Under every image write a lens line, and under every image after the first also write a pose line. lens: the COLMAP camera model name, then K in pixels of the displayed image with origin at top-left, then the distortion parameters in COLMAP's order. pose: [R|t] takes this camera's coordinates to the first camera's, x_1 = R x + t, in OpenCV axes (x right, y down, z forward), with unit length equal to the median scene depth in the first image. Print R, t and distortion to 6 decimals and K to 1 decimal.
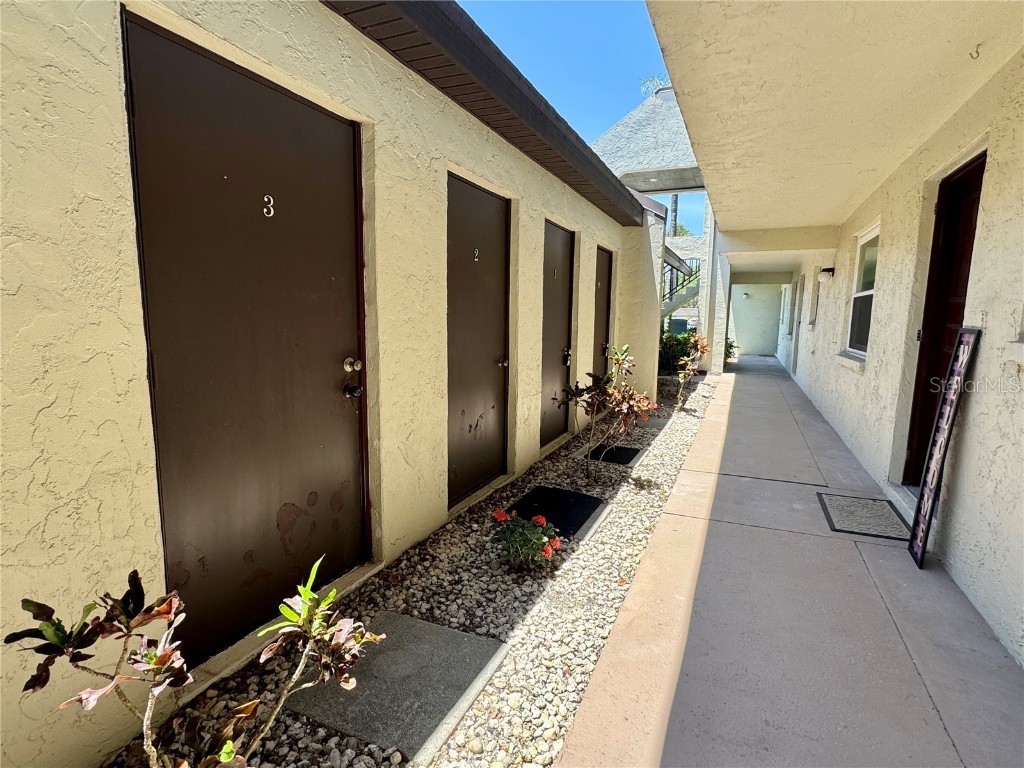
lens RADIAL K [[514.6, 0, 513.8], [0, 514.6, 385.9], [0, 0, 1]] dist [-0.002188, -0.000403]
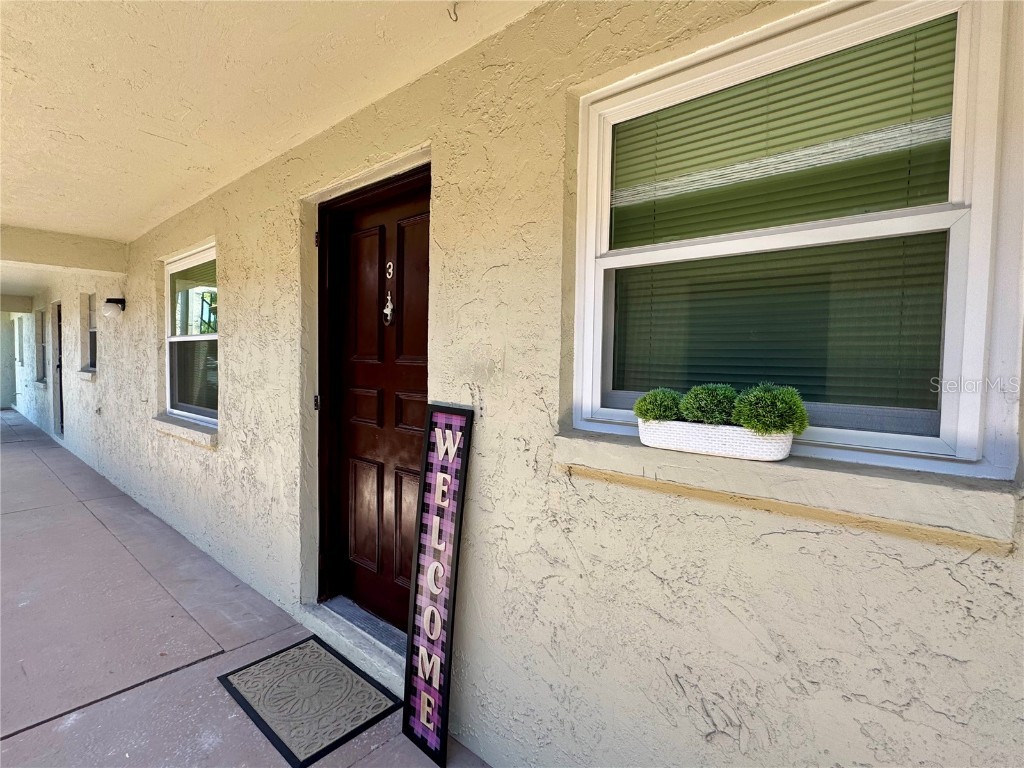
lens RADIAL K [[514.6, 0, 512.7], [0, 514.6, 382.9], [0, 0, 1]] dist [-0.002188, -0.000403]
pose [[0.305098, -0.054184, 0.950778, 0.145176], [0.121237, 0.992467, 0.017655, -0.095937], [-0.944572, 0.109883, 0.309368, 0.446540]]
